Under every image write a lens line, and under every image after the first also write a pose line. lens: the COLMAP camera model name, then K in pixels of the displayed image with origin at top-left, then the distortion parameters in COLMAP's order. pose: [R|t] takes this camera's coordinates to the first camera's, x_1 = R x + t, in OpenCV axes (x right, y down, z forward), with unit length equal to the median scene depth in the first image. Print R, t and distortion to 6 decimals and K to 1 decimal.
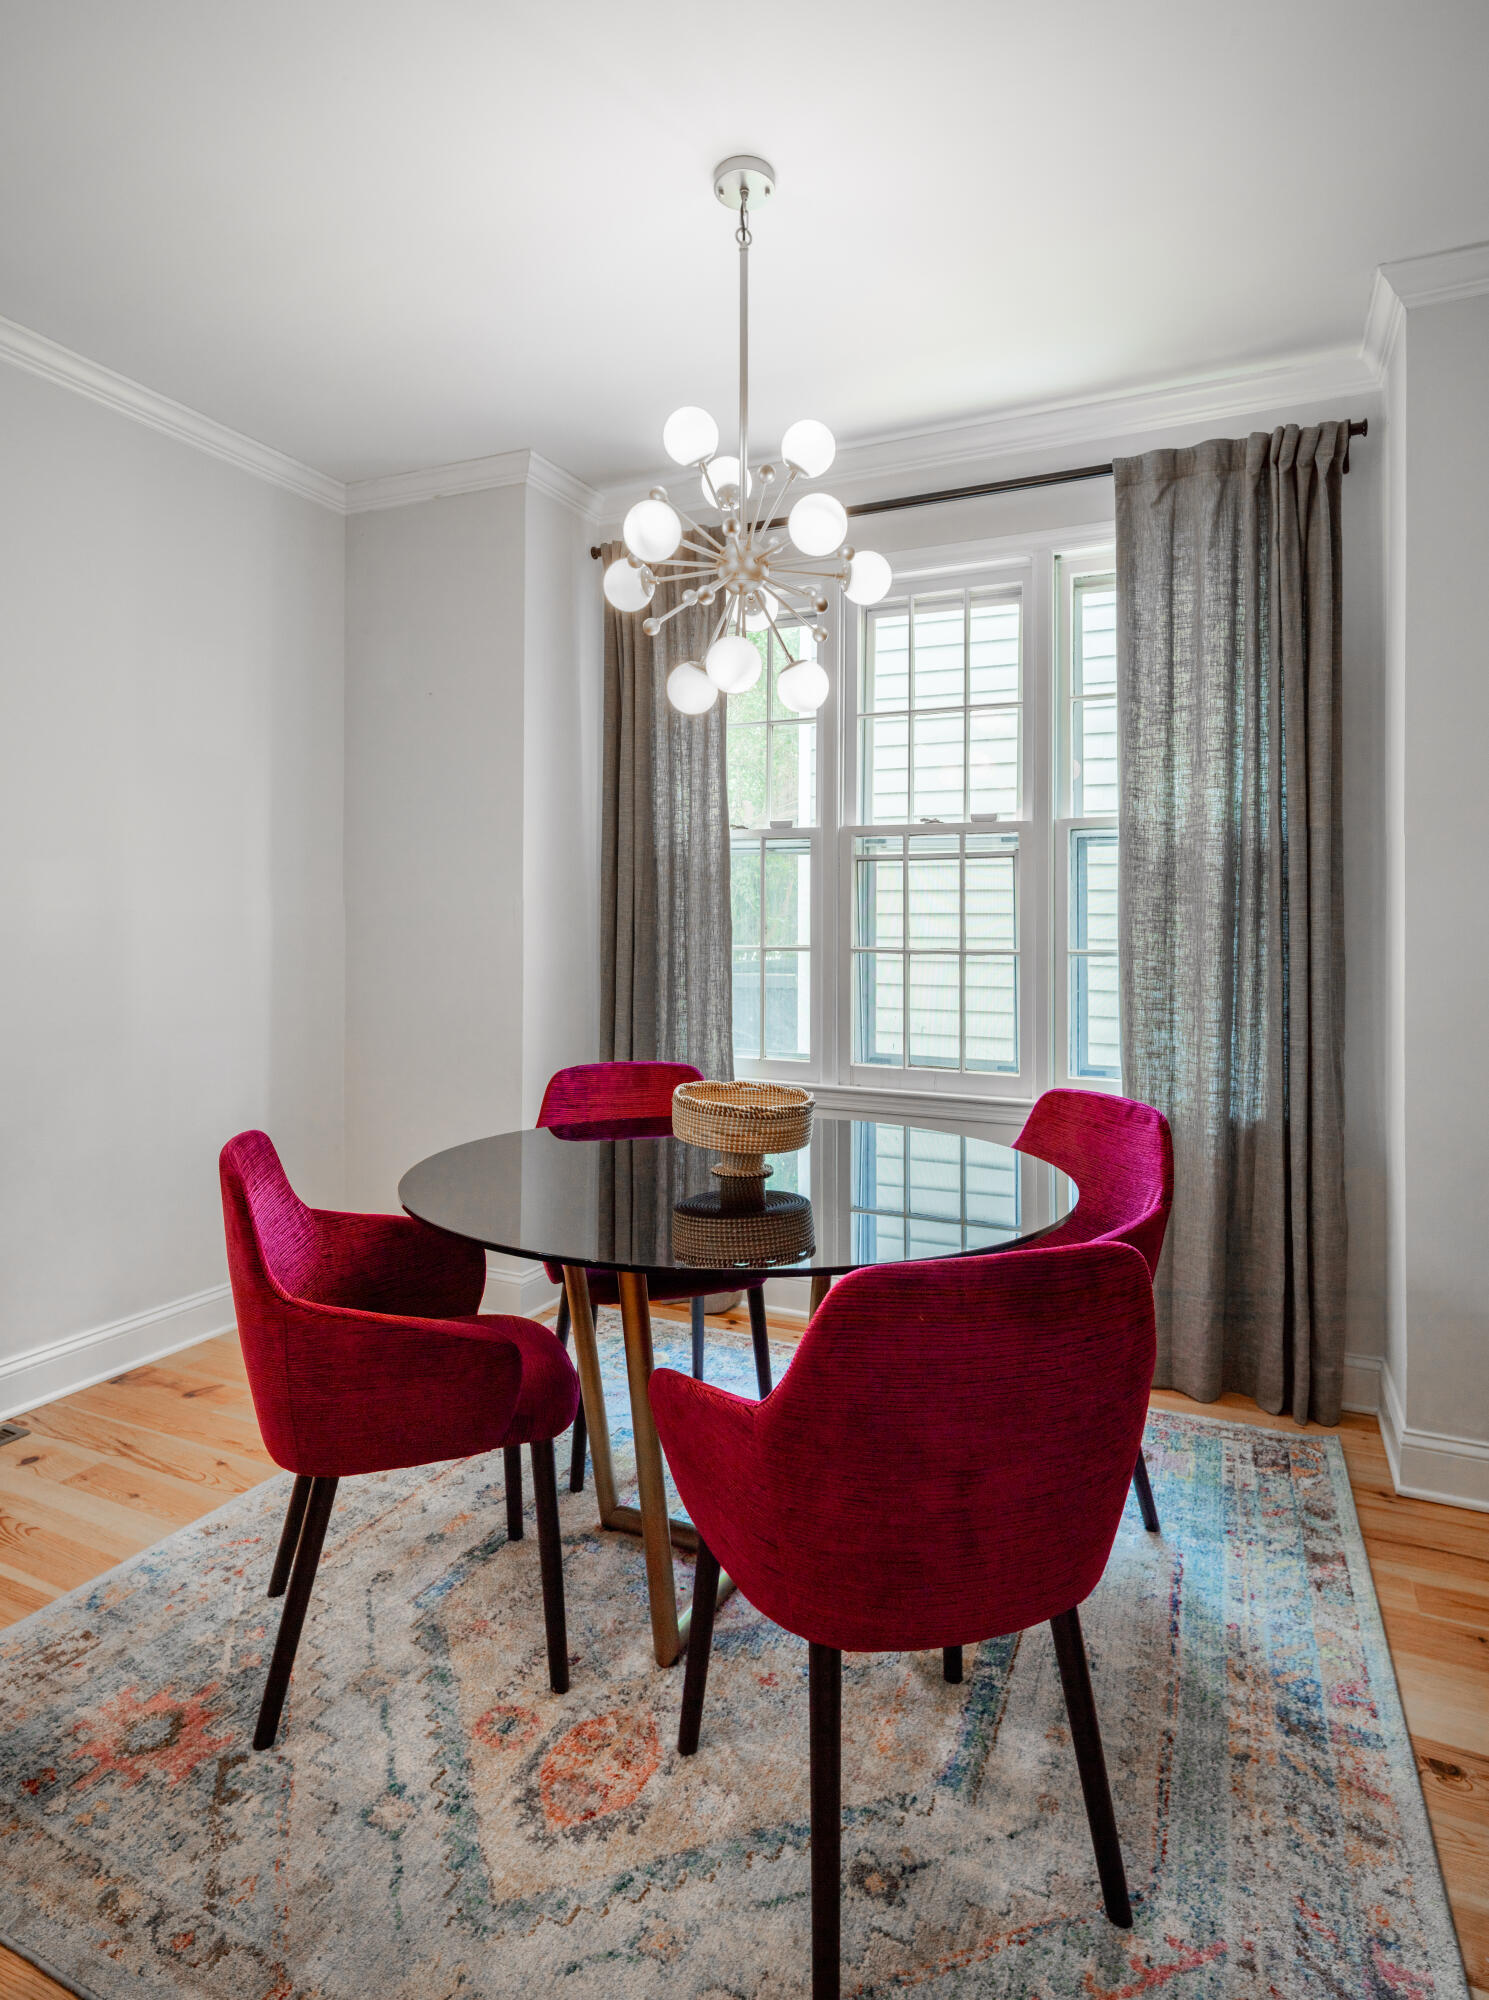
lens RADIAL K [[1074.2, 0, 736.3], [0, 1074.2, 917.4], [0, 0, 1]] dist [-0.011314, -0.000297]
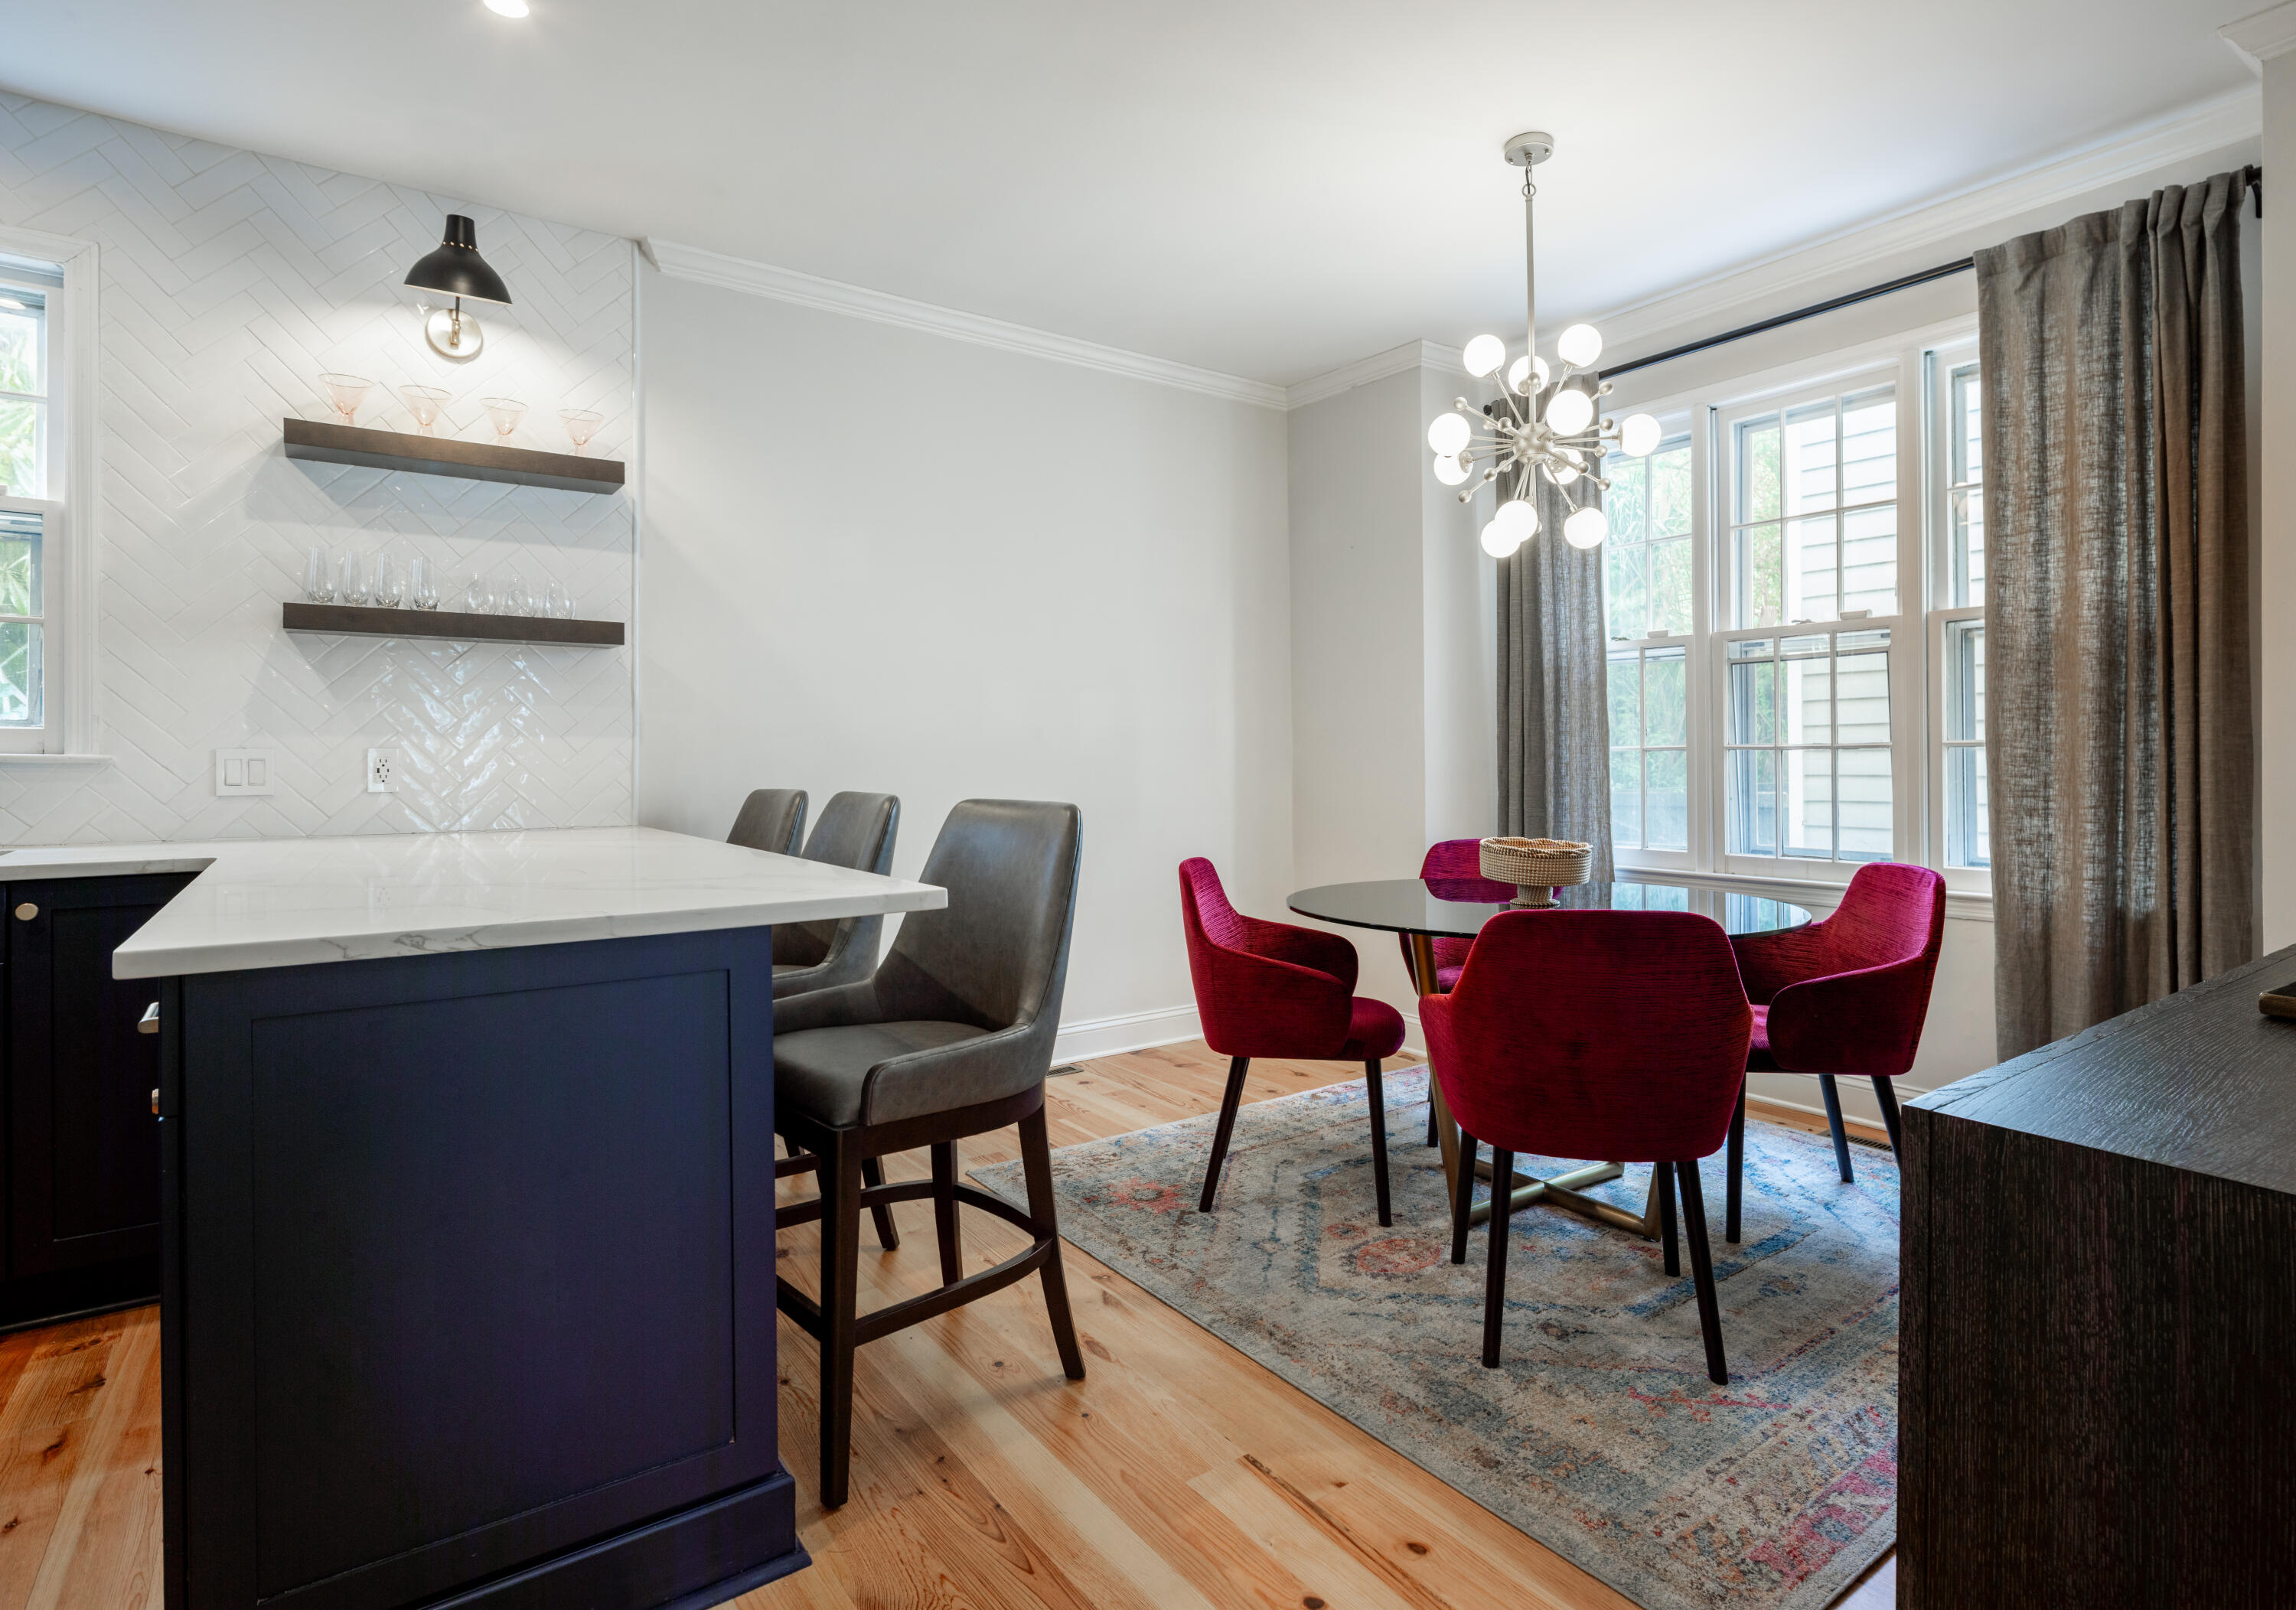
lens RADIAL K [[1168.7, 0, 1172.8], [0, 1168.7, 752.2], [0, 0, 1]] dist [-0.006357, -0.001250]
pose [[0.876342, -0.017093, -0.481387, 0.218373], [0.017962, 0.999835, -0.002803, 0.033510], [0.481355, -0.006190, 0.876504, -0.336439]]
